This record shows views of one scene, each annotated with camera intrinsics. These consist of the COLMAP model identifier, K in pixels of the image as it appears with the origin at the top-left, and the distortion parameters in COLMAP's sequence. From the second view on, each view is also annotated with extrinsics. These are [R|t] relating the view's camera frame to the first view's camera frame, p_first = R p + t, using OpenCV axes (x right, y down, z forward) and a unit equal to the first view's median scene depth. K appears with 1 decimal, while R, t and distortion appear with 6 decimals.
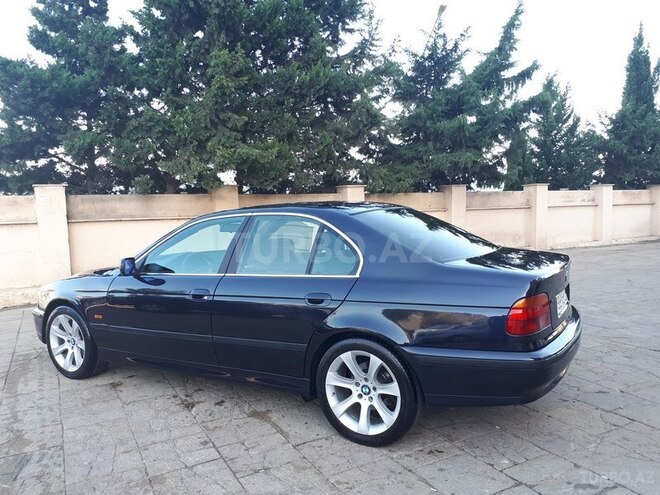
lens RADIAL K [[524.9, 0, 330.0], [0, 524.9, 247.5], [0, 0, 1]] dist [0.001344, -0.006230]
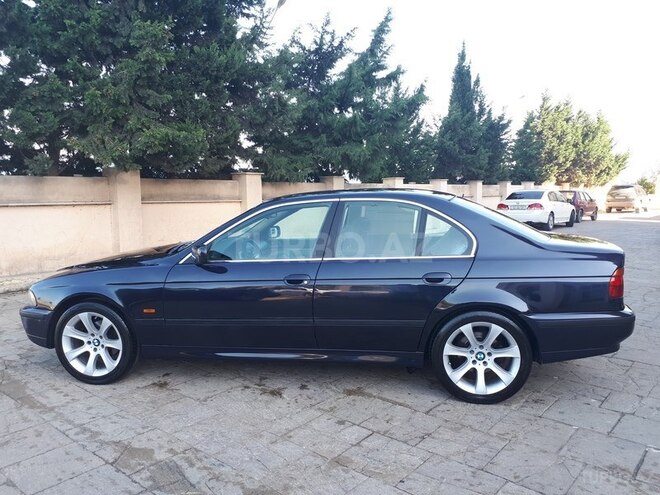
lens RADIAL K [[524.9, 0, 330.0], [0, 524.9, 247.5], [0, 0, 1]] dist [0.001344, -0.006230]
pose [[0.932829, -0.017997, 0.359870, -0.187951], [0.011020, 0.999710, 0.021432, 0.002770], [-0.360151, -0.016026, 0.932756, 0.018882]]
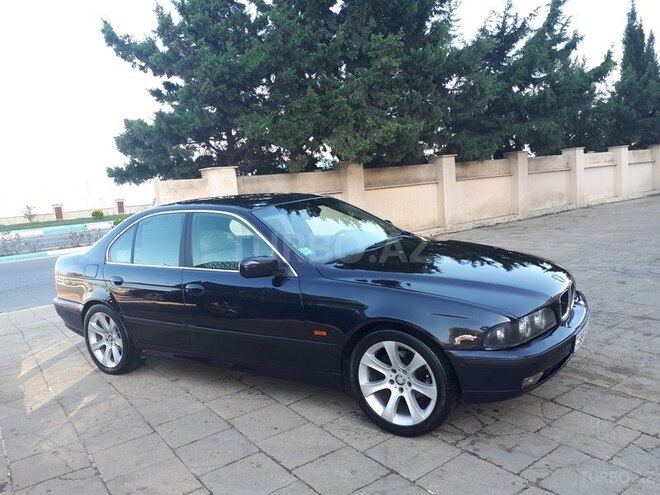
lens RADIAL K [[530.9, 0, 330.0], [0, 530.9, 247.5], [0, 0, 1]] dist [-0.001476, -0.011504]
pose [[0.988883, -0.078439, 0.126320, -0.379321], [0.074600, 0.996605, 0.034845, 0.015371], [-0.128625, -0.025034, 0.991377, -0.071694]]
